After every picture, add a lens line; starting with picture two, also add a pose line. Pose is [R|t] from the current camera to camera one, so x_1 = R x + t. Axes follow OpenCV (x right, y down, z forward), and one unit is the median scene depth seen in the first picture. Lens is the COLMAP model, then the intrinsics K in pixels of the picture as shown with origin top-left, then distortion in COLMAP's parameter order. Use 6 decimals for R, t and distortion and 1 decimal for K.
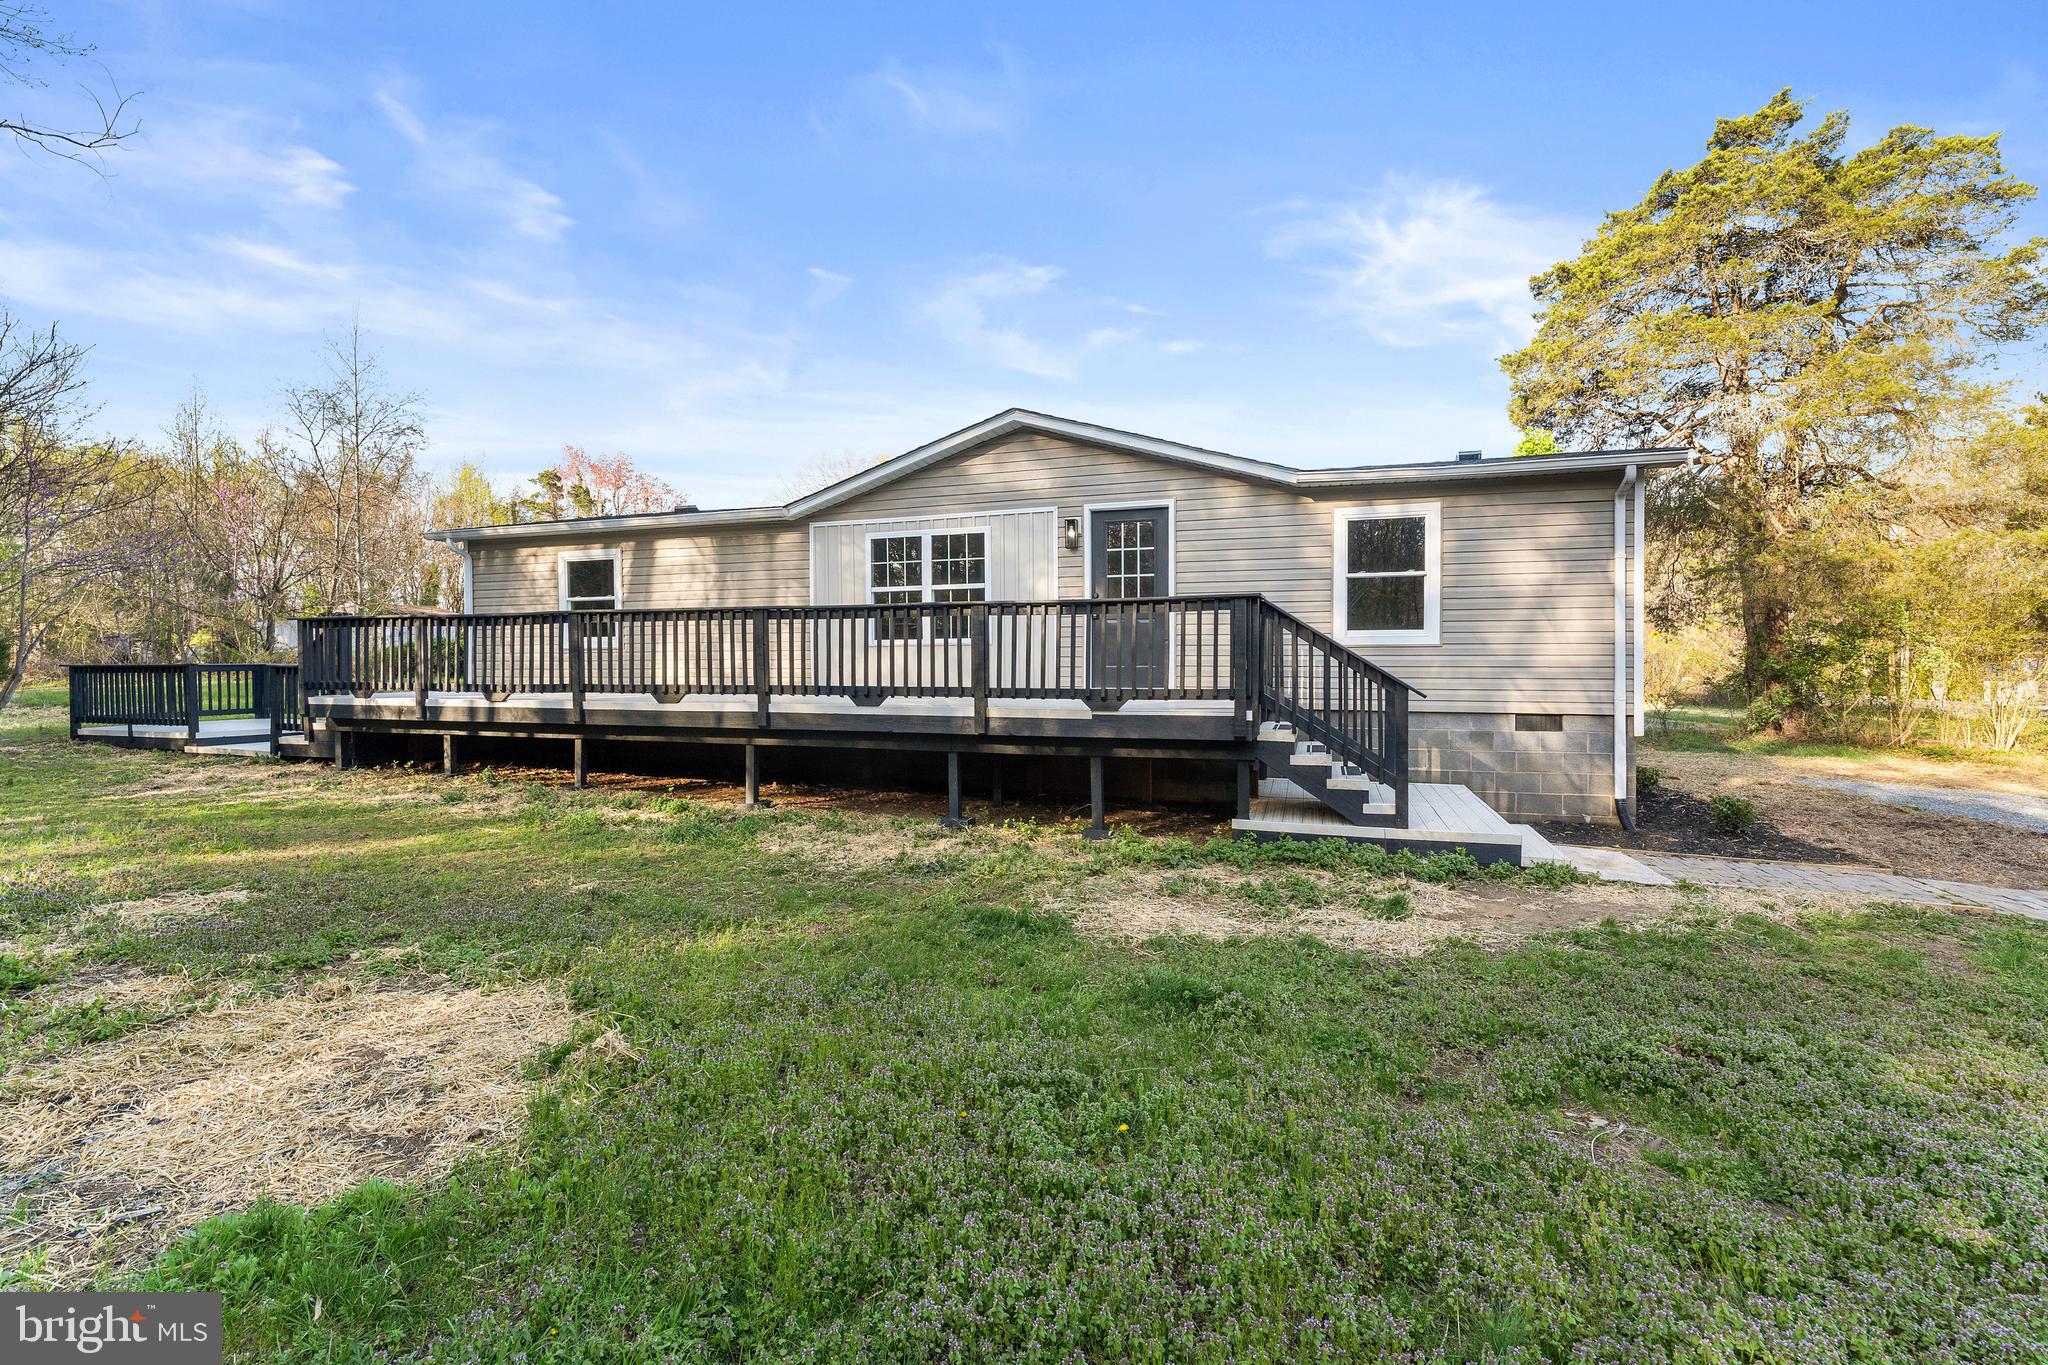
lens RADIAL K [[882.3, 0, 1038.5], [0, 882.3, 672.8], [0, 0, 1]] dist [-0.002742, 0.000718]
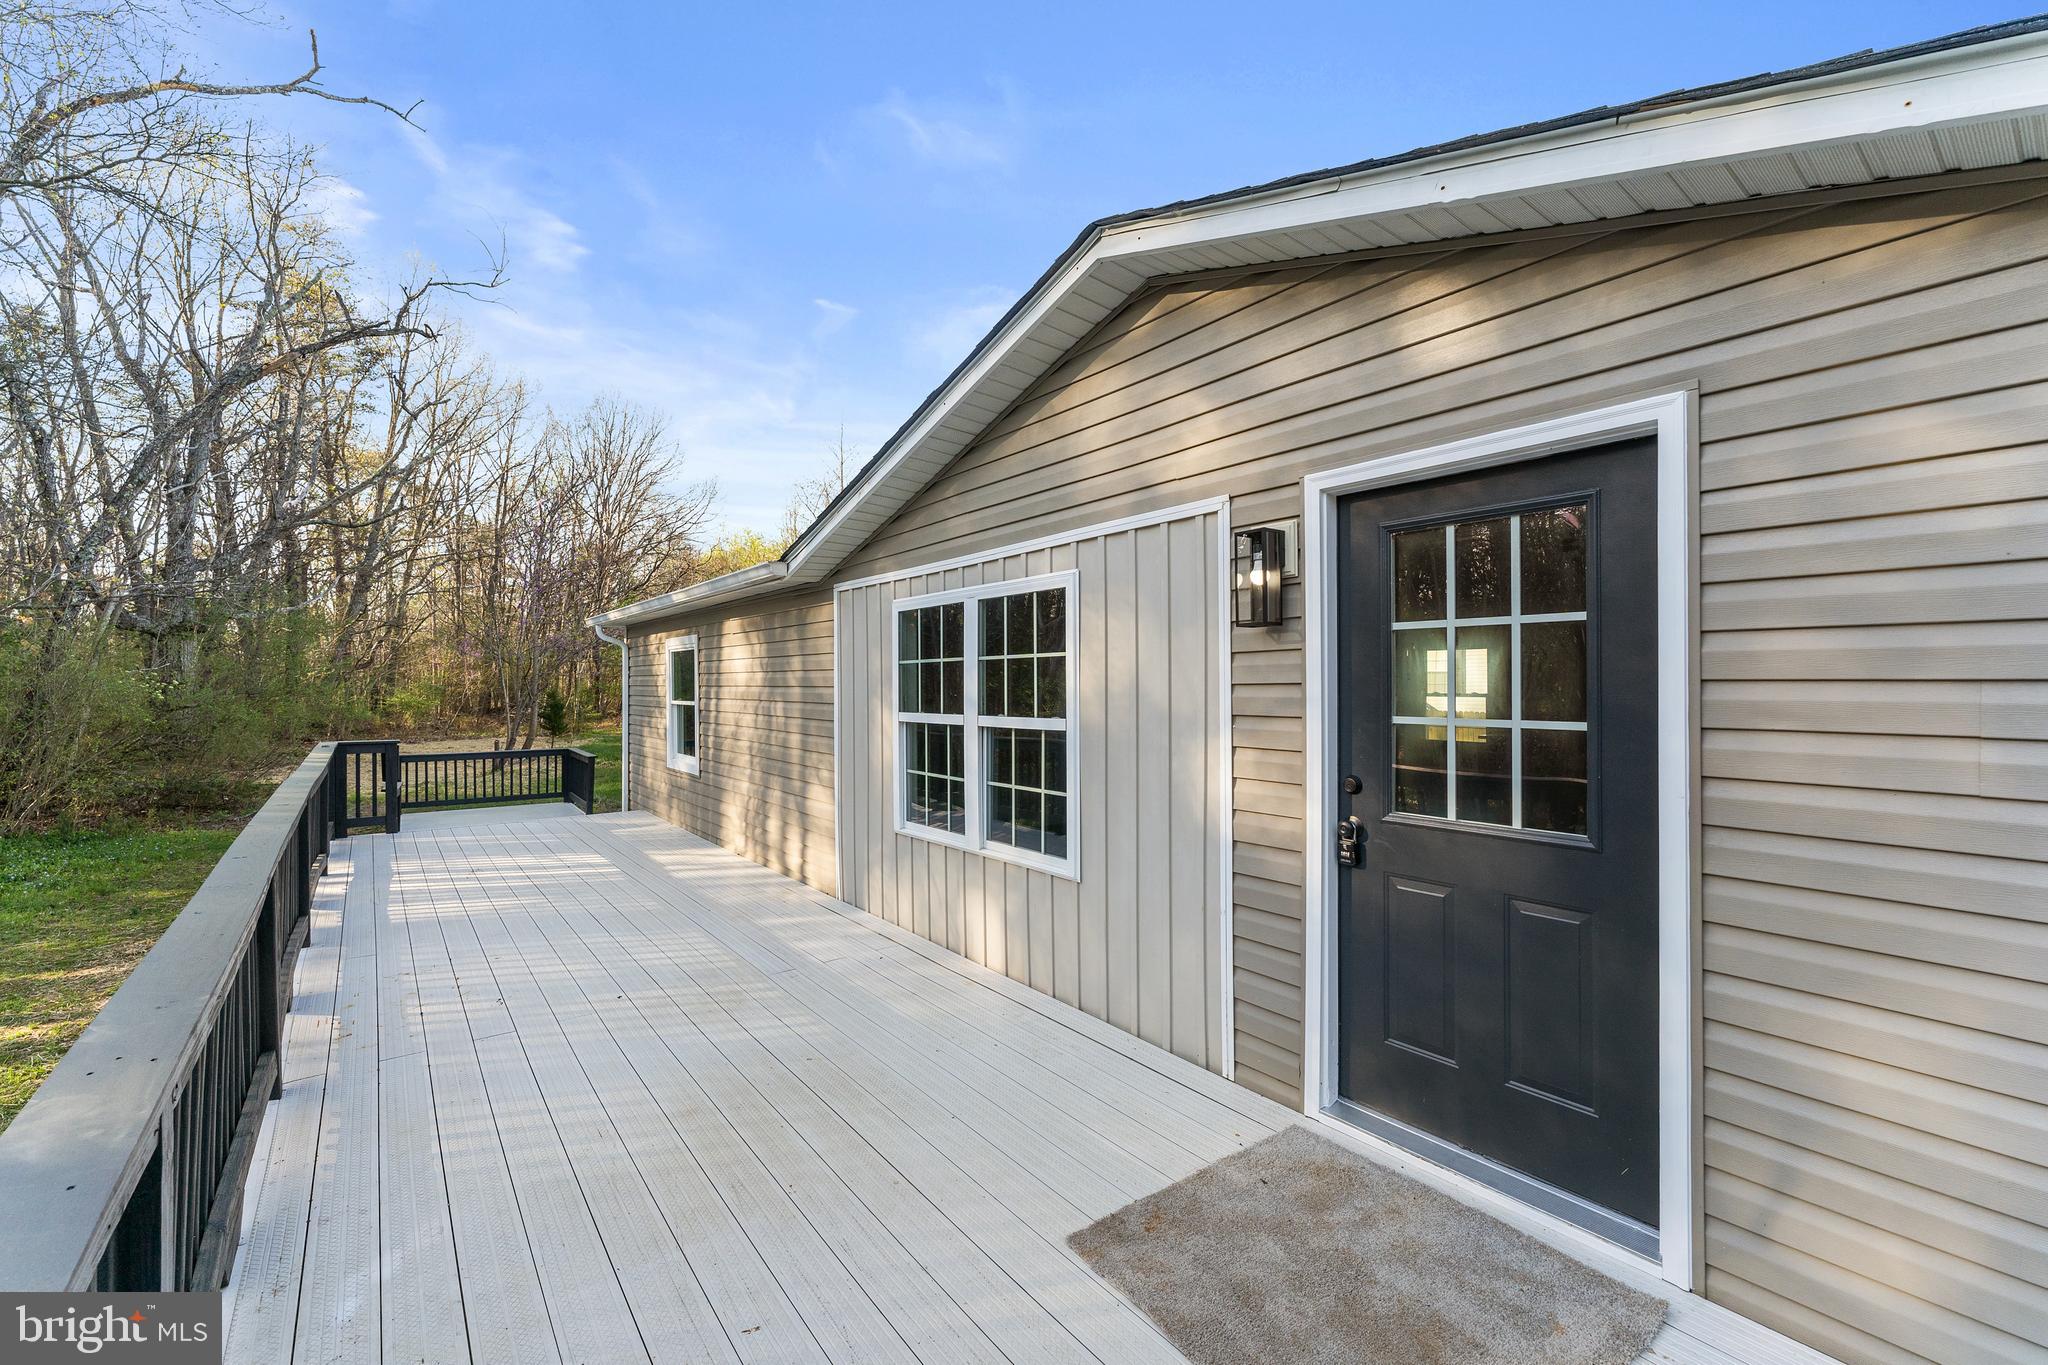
lens RADIAL K [[833.6, 0, 1035.2], [0, 833.6, 678.9], [0, 0, 1]] dist [0.005389, -0.000462]
pose [[0.836982, -0.004160, -0.547215, 0.129425], [-0.001920, 0.999943, -0.010538, -0.120182], [0.547227, 0.009871, 0.836926, 0.719592]]
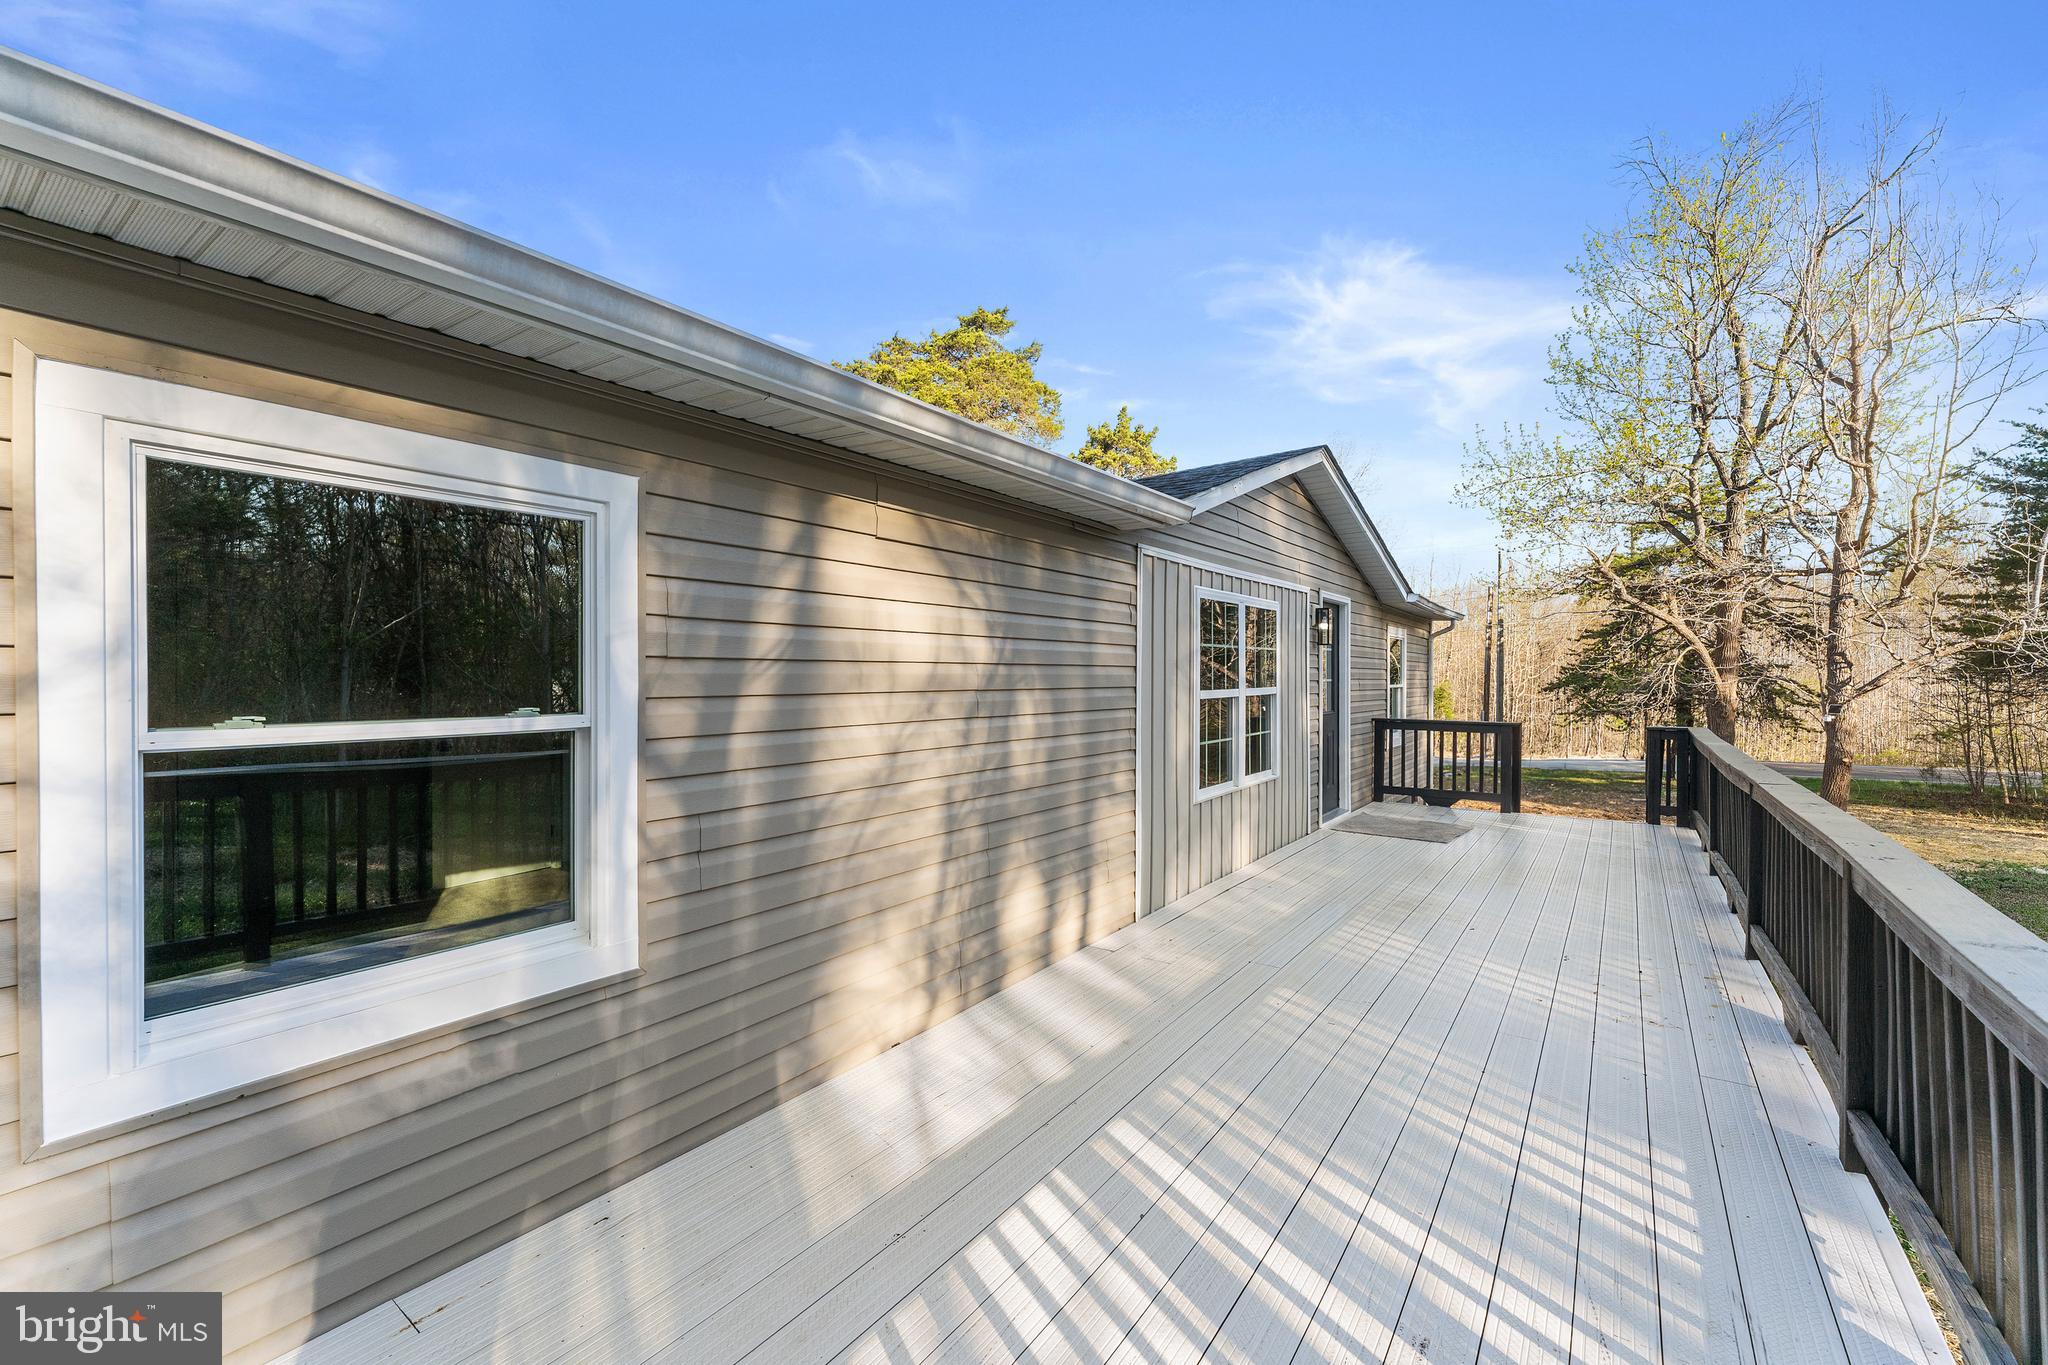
lens RADIAL K [[833.6, 0, 1027.4], [0, 833.6, 670.9], [0, 0, 1]] dist [0.005389, -0.000462]
pose [[0.296132, 0.006399, 0.955126, -0.749687], [0.014862, 0.999826, -0.011307, -0.114172], [-0.955031, 0.017544, 0.295985, 1.033879]]
